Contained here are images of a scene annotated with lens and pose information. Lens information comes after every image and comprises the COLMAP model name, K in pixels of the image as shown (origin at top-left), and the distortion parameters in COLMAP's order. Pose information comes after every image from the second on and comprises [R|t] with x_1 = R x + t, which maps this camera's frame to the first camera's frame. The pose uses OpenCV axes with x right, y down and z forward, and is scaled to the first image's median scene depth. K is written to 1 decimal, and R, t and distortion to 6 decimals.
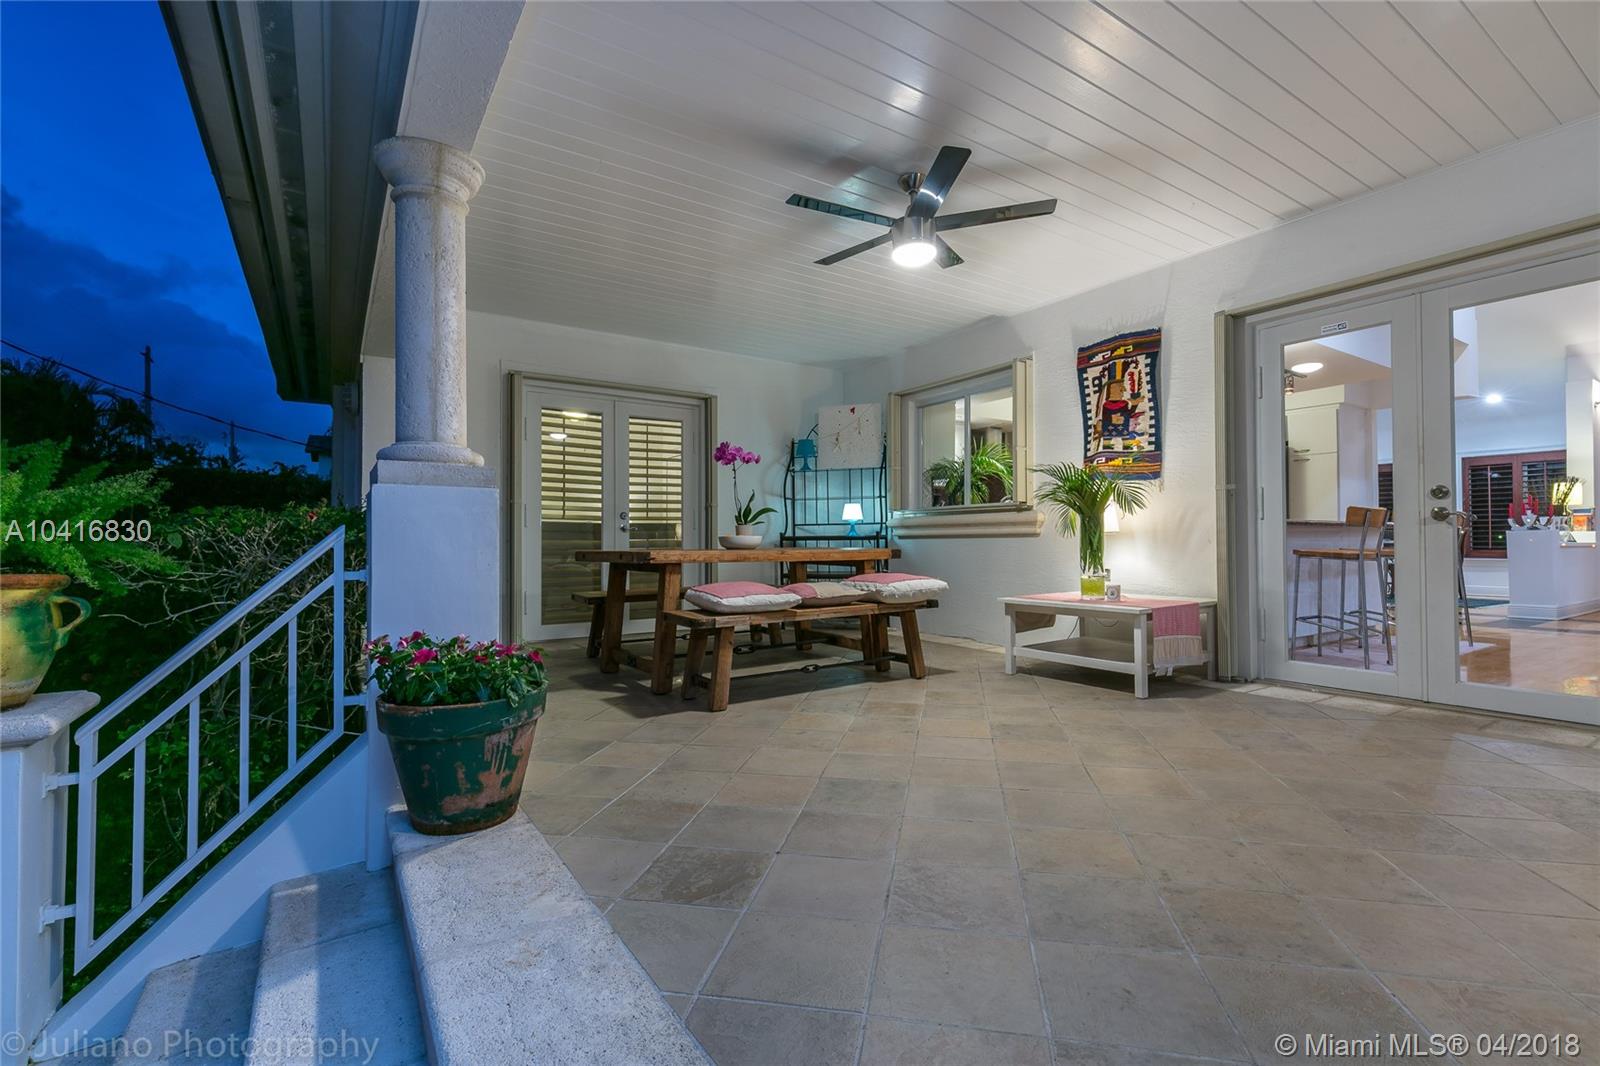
lens RADIAL K [[719.2, 0, 796.0], [0, 719.2, 534.0], [0, 0, 1]] dist [0.002734, -0.000430]
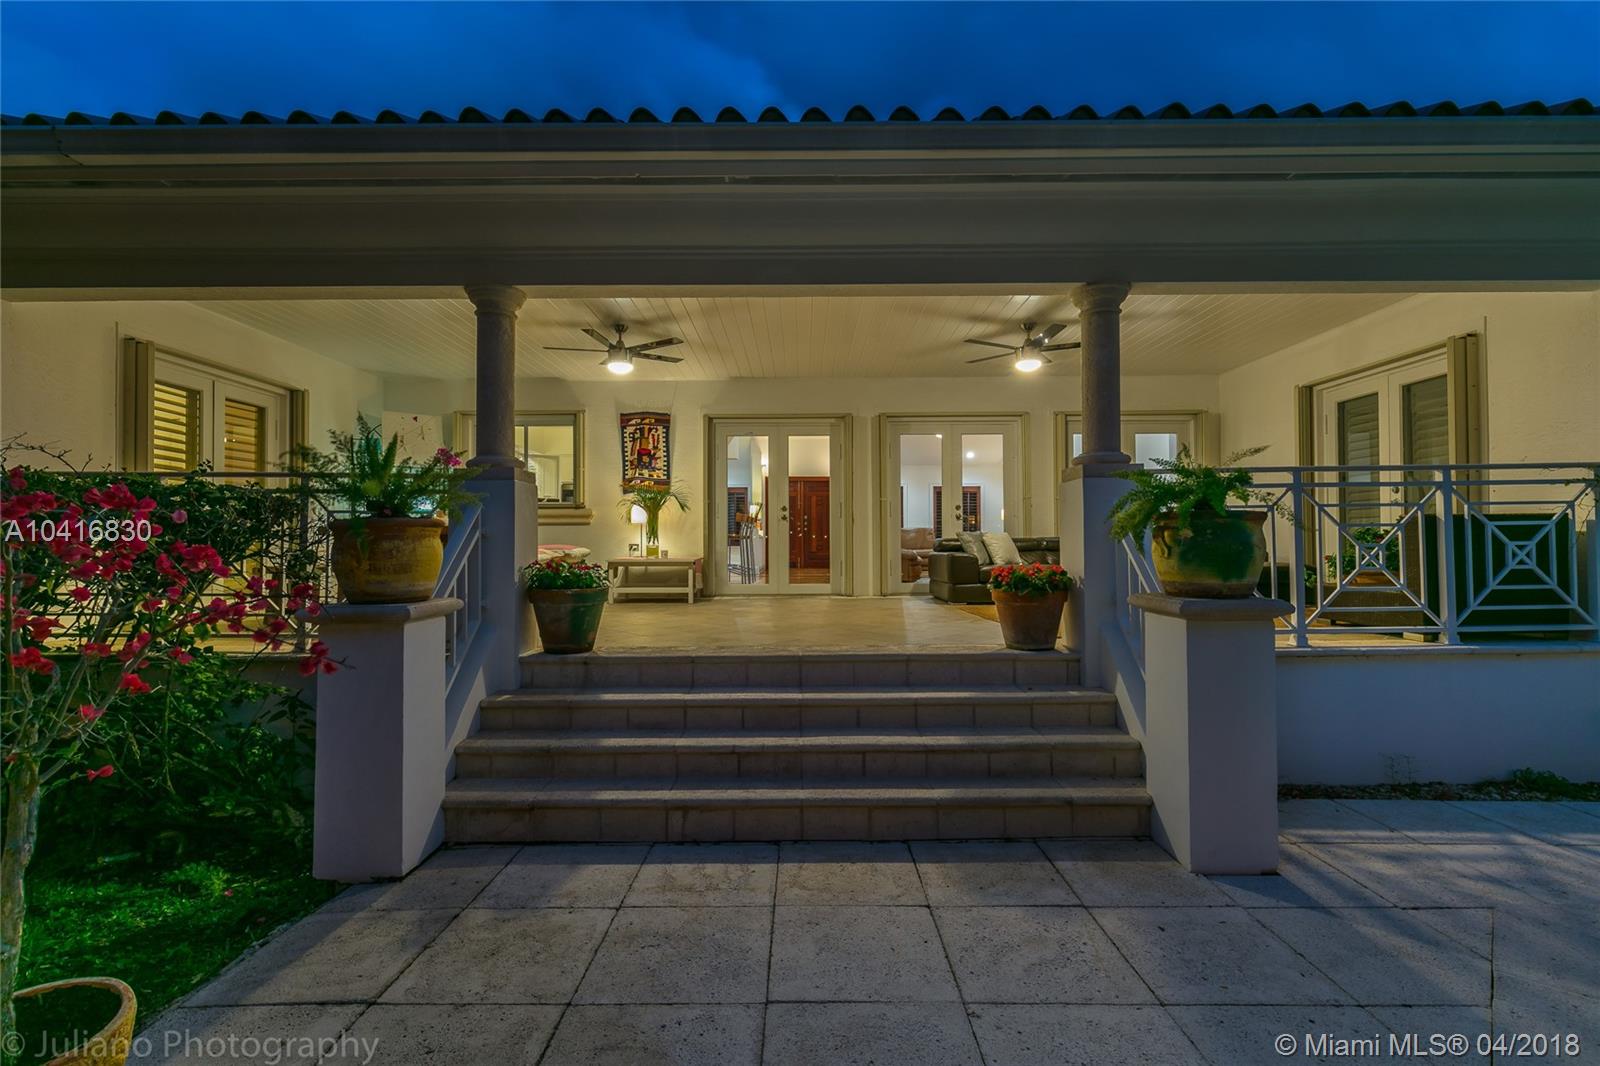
lens RADIAL K [[719.2, 0, 799.0], [0, 719.2, 534.0], [0, 0, 1]] dist [0.002734, -0.000430]
pose [[0.550530, 0.009610, 0.834760, -0.837419], [-0.009706, 0.999940, -0.005111, 0.030715], [-0.834759, -0.005288, 0.550590, -0.297534]]
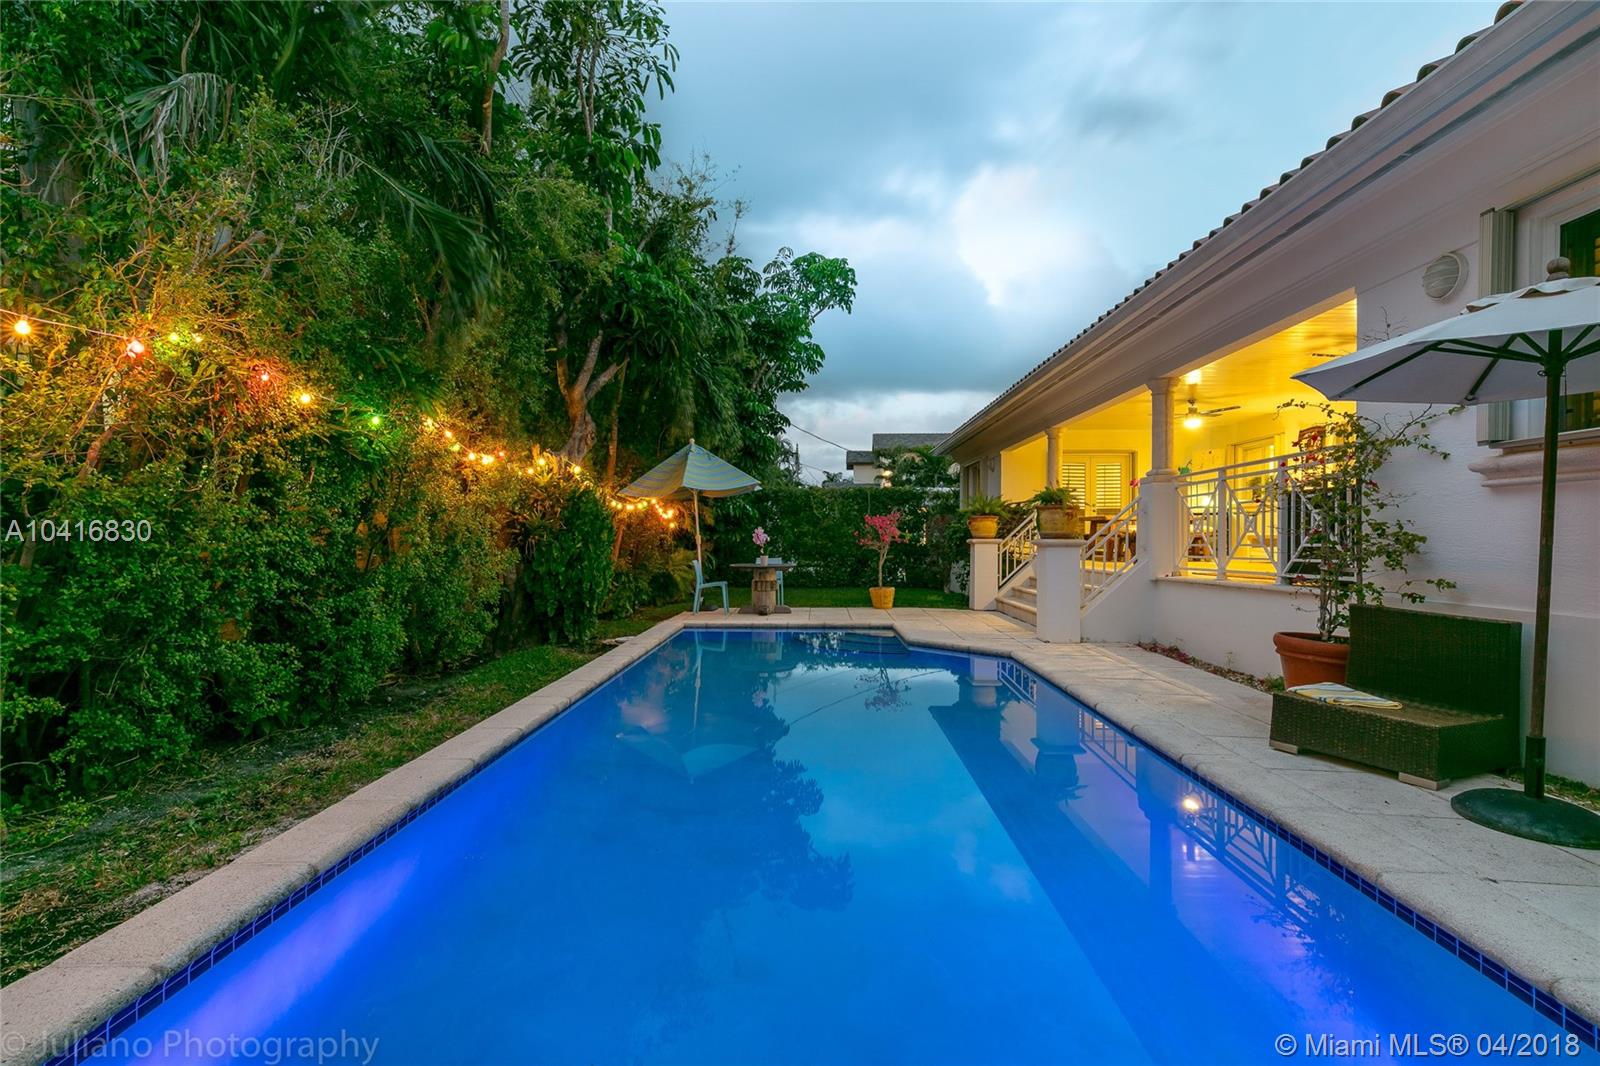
lens RADIAL K [[719.2, 0, 800.0], [0, 719.2, 535.3], [0, 0, 1]] dist [0.002734, -0.000430]
pose [[0.822838, 0.006644, -0.568236, 0.416998], [0.001991, 0.999892, 0.014575, 0.050262], [0.568272, -0.013124, 0.822736, -2.017124]]
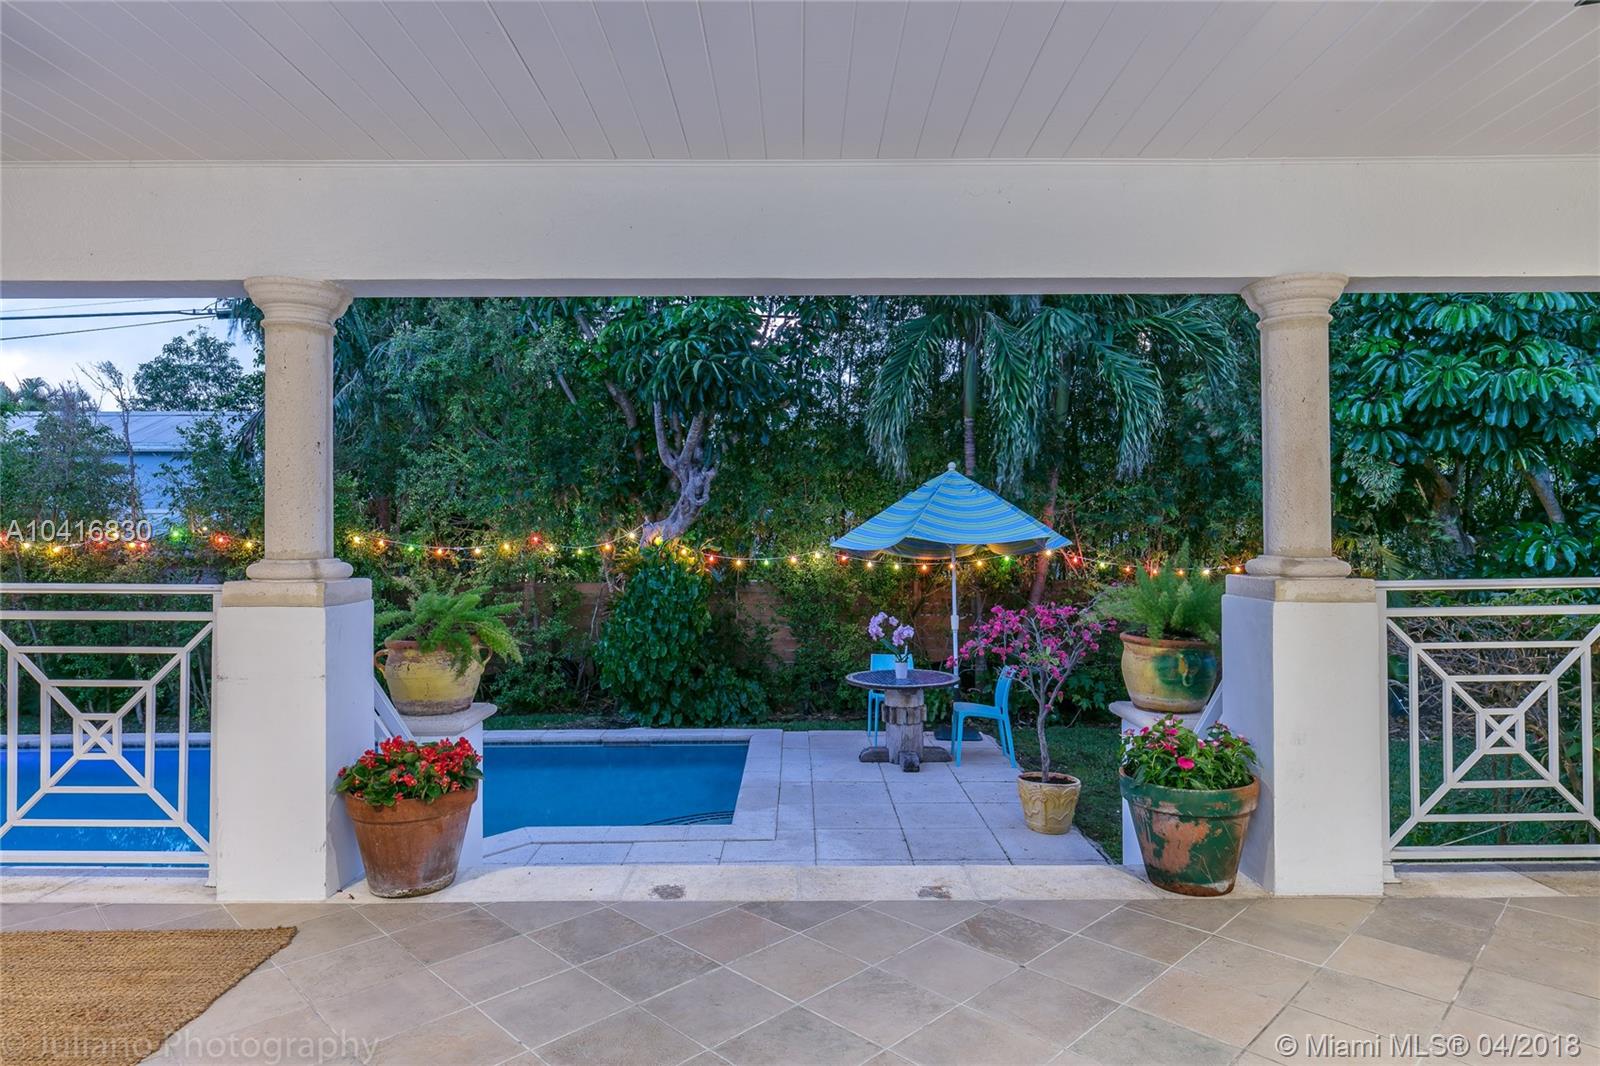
lens RADIAL K [[908.3, 0, 800.7], [0, 908.3, 533.2], [0, 0, 1]] dist [0.006499, 0.000084]
pose [[-0.550307, 0.005206, -0.834946, 0.521066], [0.021234, 0.999744, -0.007762, -0.083540], [0.834692, -0.022001, -0.550277, 0.594821]]
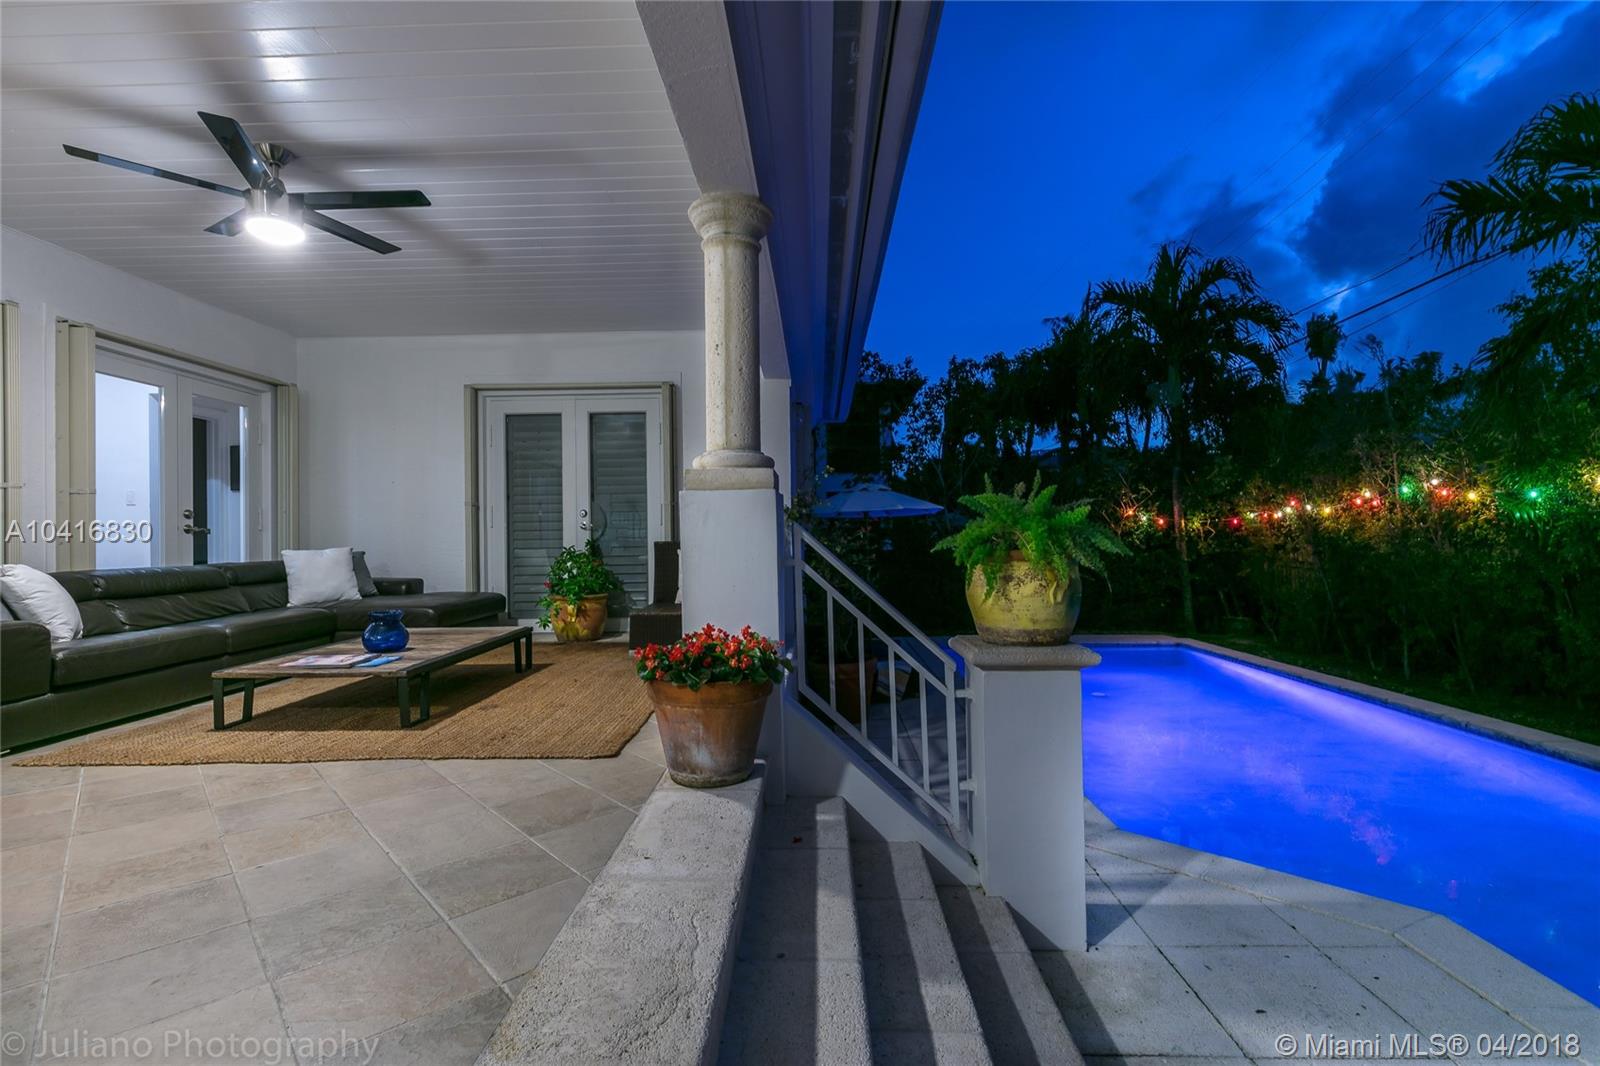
lens RADIAL K [[719.2, 0, 802.0], [0, 719.2, 534.1], [0, 0, 1]] dist [0.002734, -0.000430]
pose [[-0.825199, 0.018161, 0.564550, -0.248792], [0.005857, 0.999704, -0.023598, 0.006168], [-0.564812, -0.016166, -0.825061, 0.365850]]
